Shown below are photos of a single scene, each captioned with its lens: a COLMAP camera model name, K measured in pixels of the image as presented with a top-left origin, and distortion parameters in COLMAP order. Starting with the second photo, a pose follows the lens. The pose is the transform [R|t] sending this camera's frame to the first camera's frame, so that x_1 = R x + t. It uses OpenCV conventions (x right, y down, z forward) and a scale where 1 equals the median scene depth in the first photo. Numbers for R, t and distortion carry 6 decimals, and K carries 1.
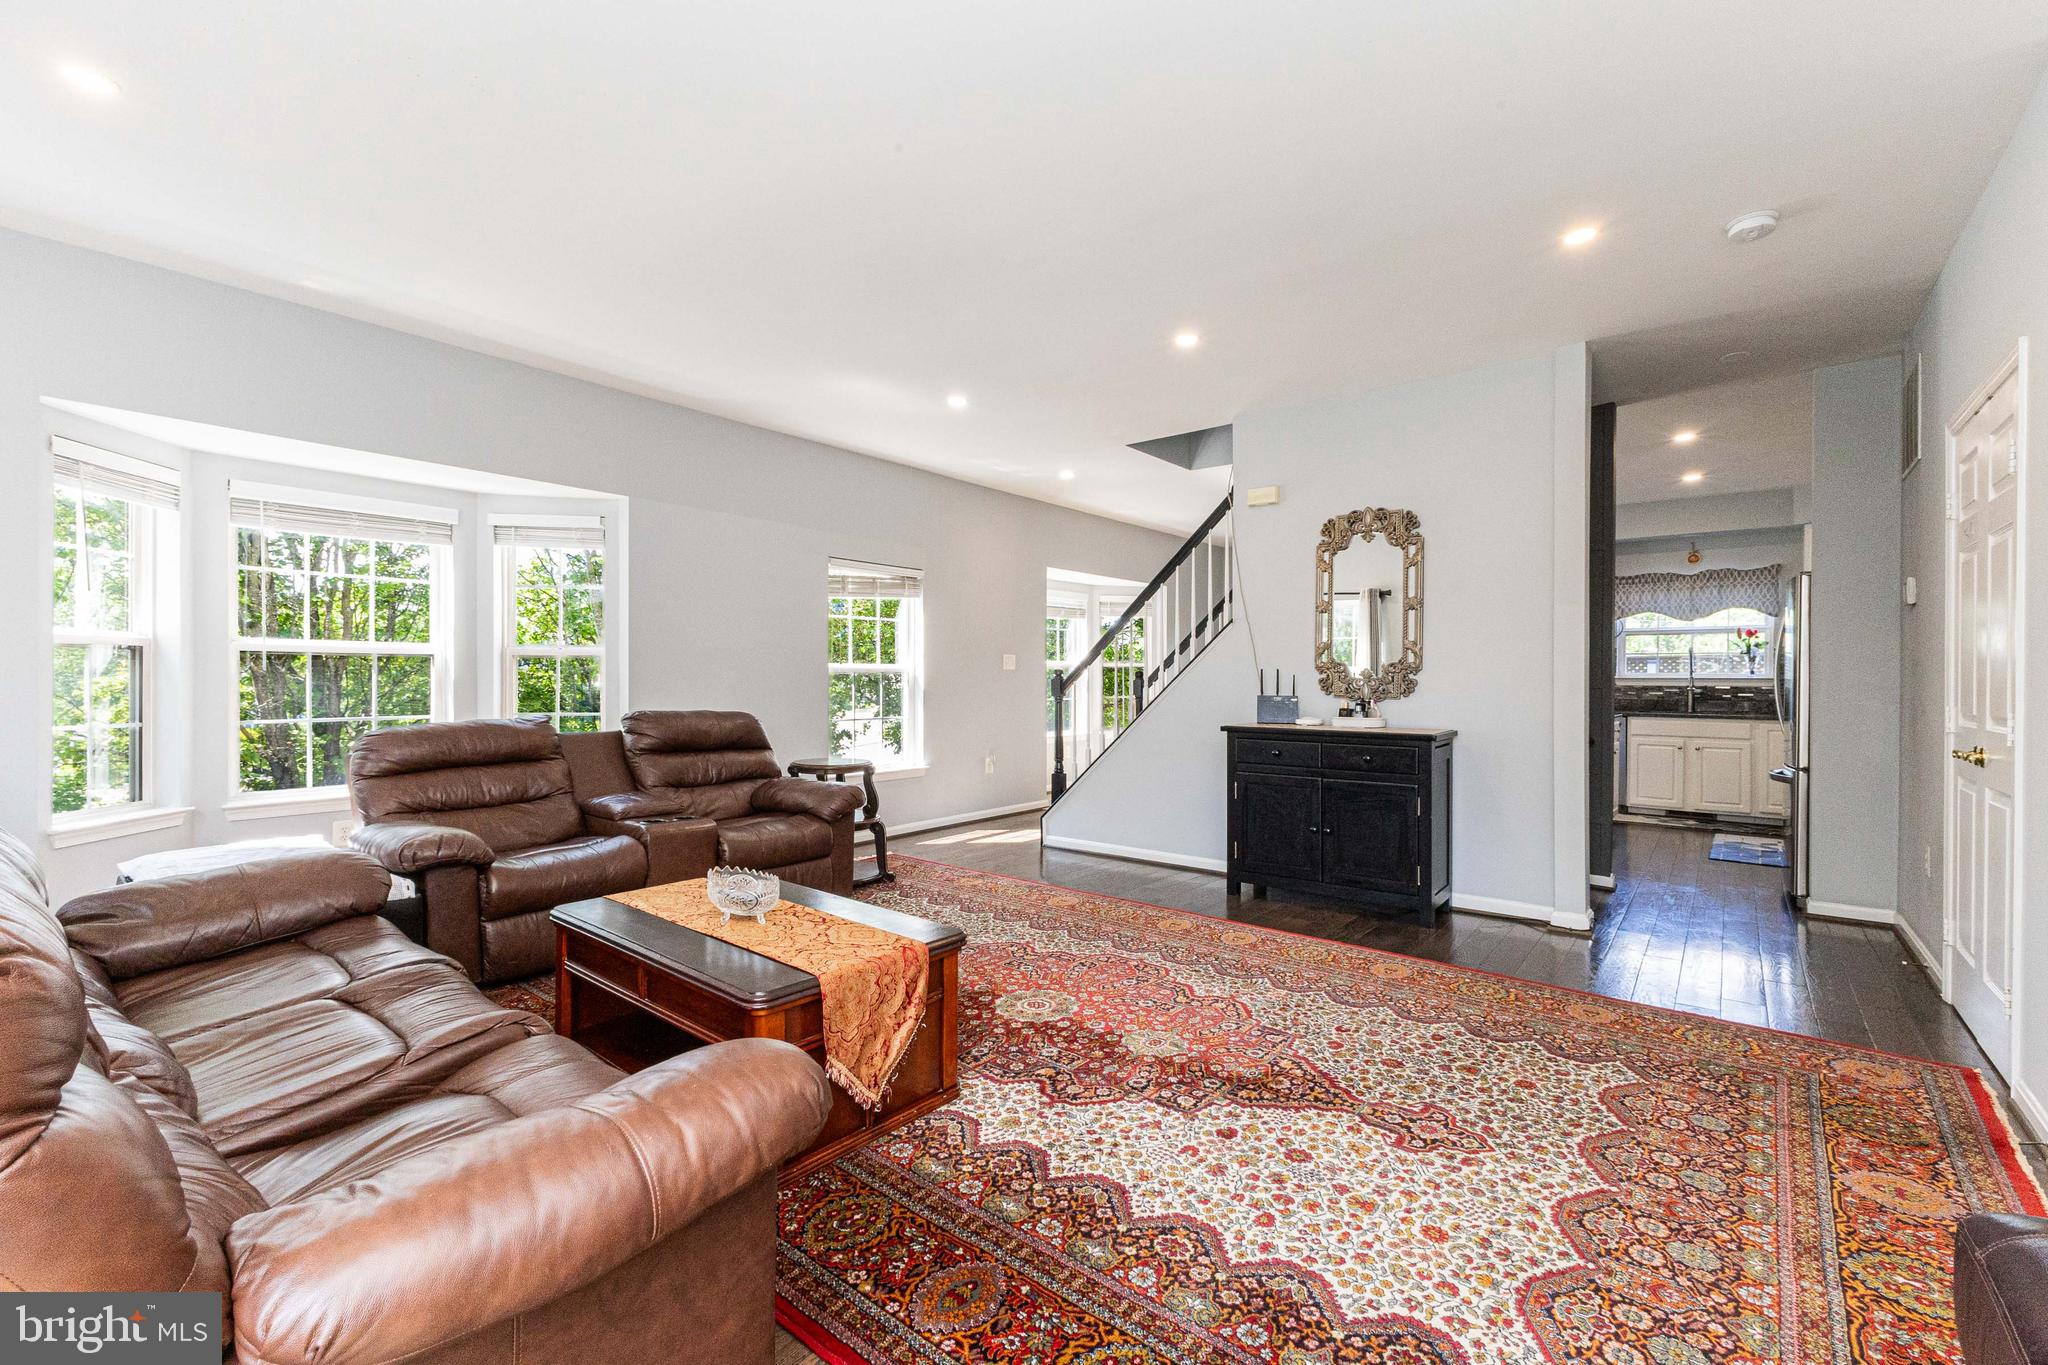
lens RADIAL K [[897.7, 0, 1024.4], [0, 897.7, 681.0], [0, 0, 1]] dist [0.002514, -0.001141]
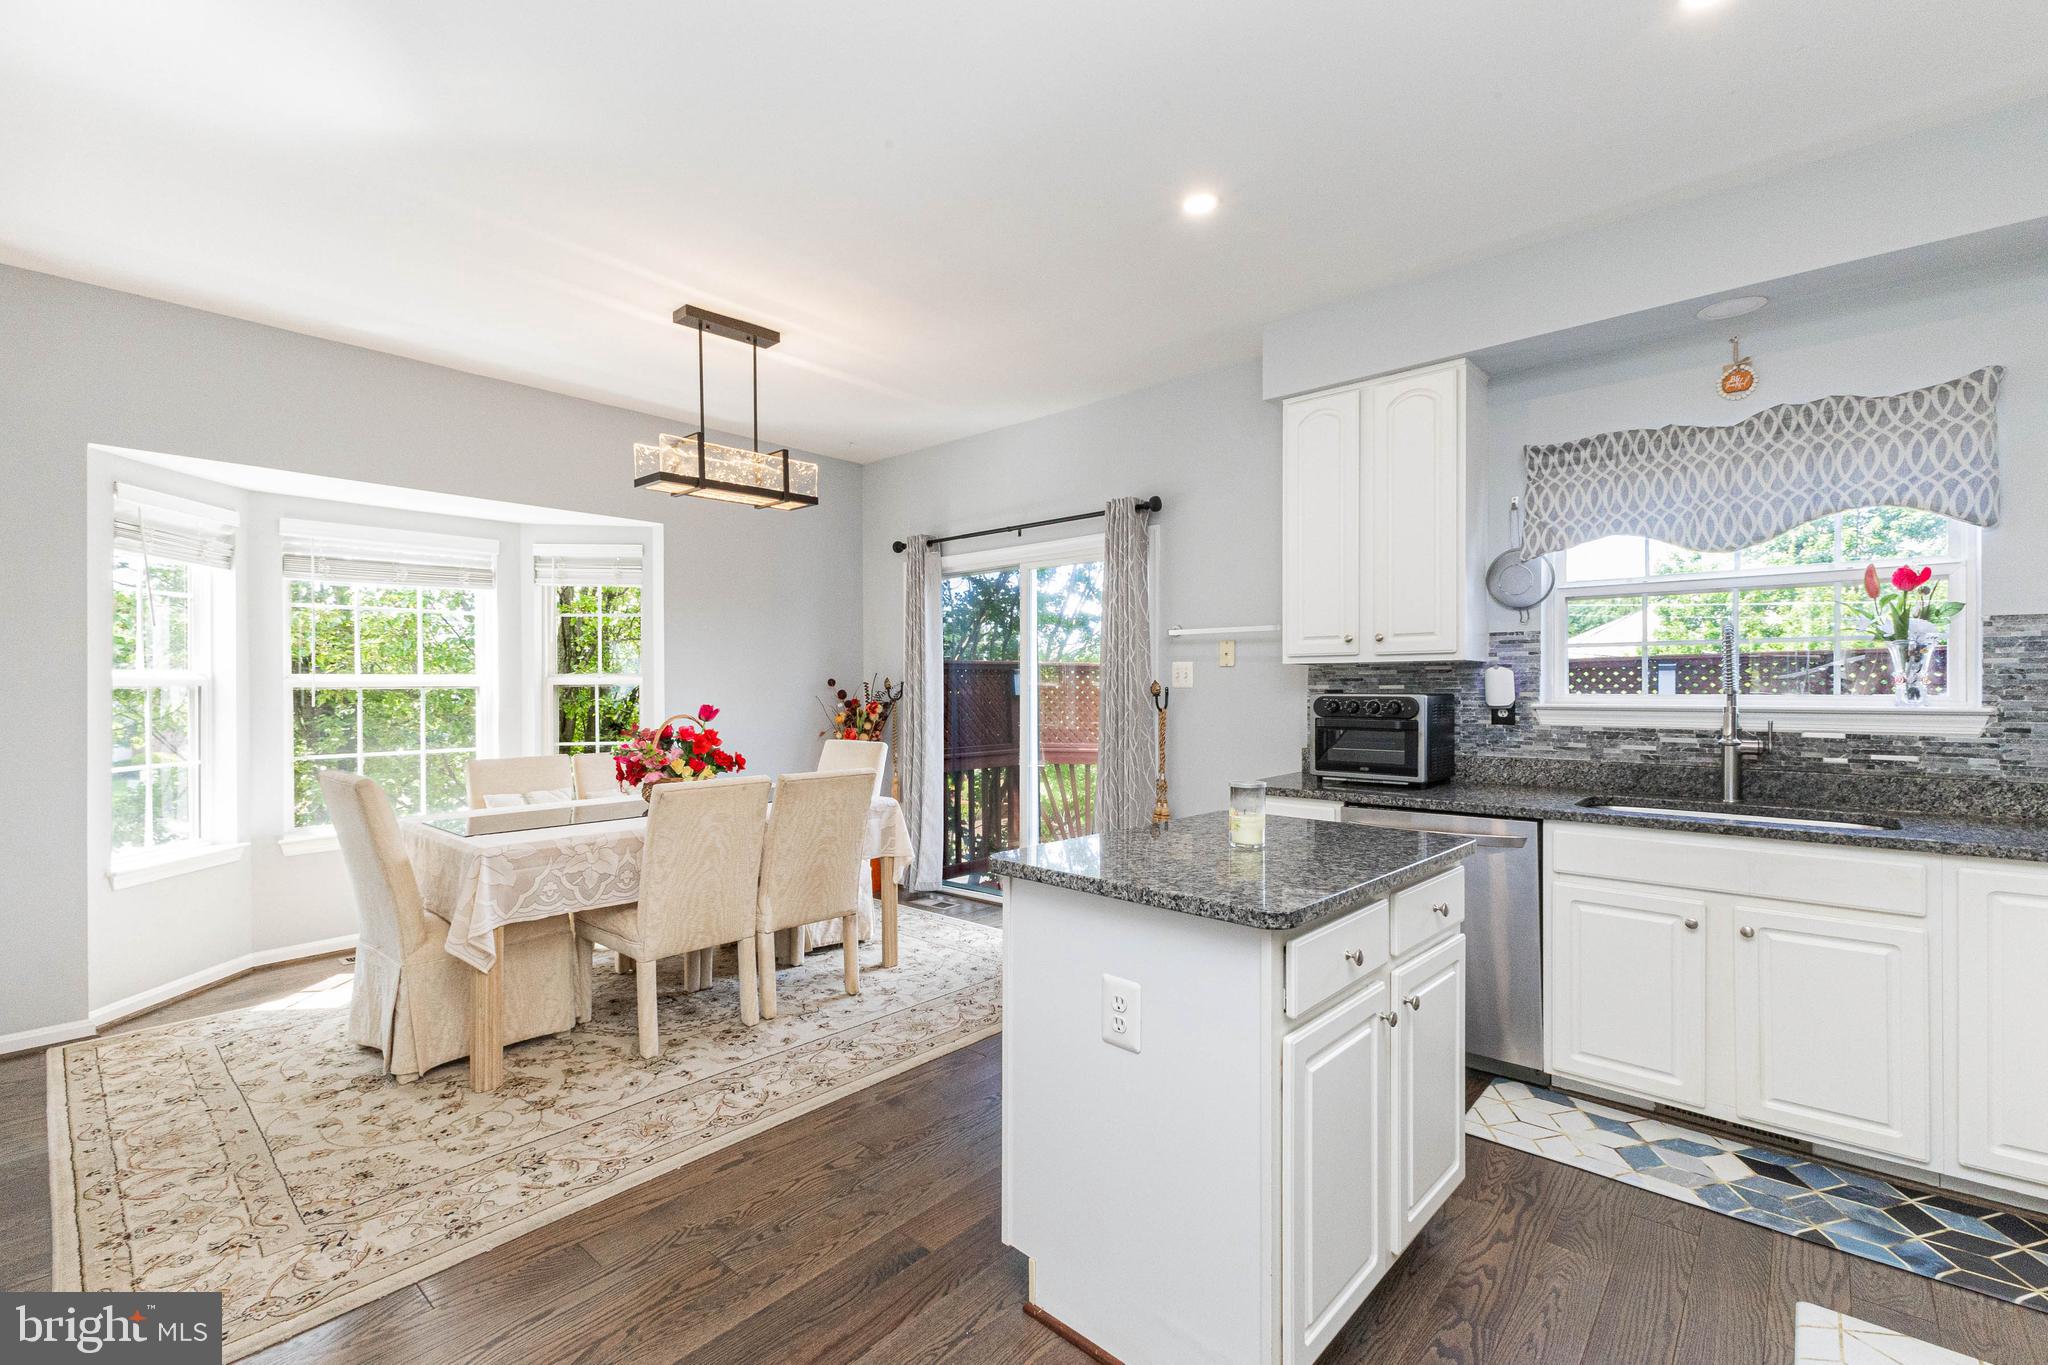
lens RADIAL K [[897.7, 0, 1036.4], [0, 897.7, 701.9], [0, 0, 1]] dist [0.002514, -0.001141]
pose [[0.997475, -0.012759, -0.069857, 0.068150], [0.012454, 0.999911, -0.004807, -0.001047], [0.069912, 0.003925, 0.997545, 0.086683]]
